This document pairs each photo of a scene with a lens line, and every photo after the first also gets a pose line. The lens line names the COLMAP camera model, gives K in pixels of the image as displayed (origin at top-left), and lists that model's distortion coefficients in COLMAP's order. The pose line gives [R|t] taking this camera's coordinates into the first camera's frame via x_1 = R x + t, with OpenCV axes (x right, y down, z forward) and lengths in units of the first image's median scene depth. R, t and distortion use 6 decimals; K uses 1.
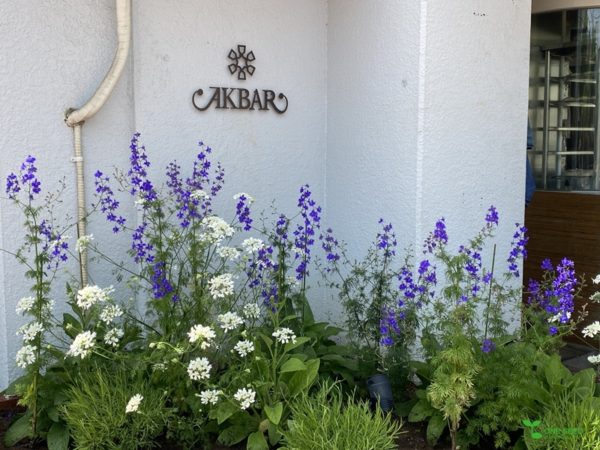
lens RADIAL K [[721.0, 0, 300.6], [0, 721.0, 221.1], [0, 0, 1]] dist [0.039348, 0.000000]
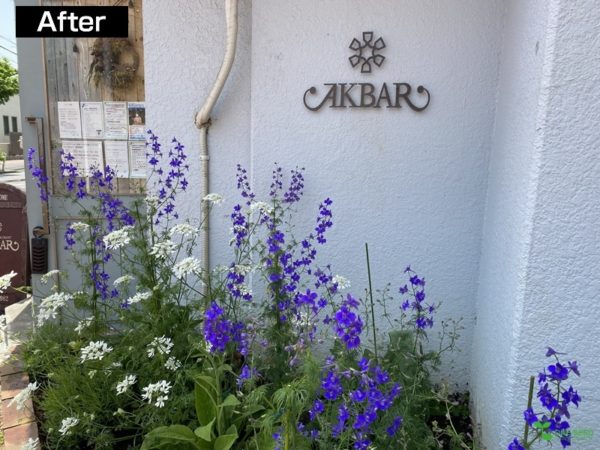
lens RADIAL K [[464.1, 0, 296.9], [0, 464.1, 223.3], [0, 0, 1]] dist [0.028428, -0.008843]
pose [[0.644225, 0.139736, -0.751962, 0.313682], [-0.107292, 0.989958, 0.092043, -0.060309], [0.757273, 0.021383, 0.652749, 0.581481]]
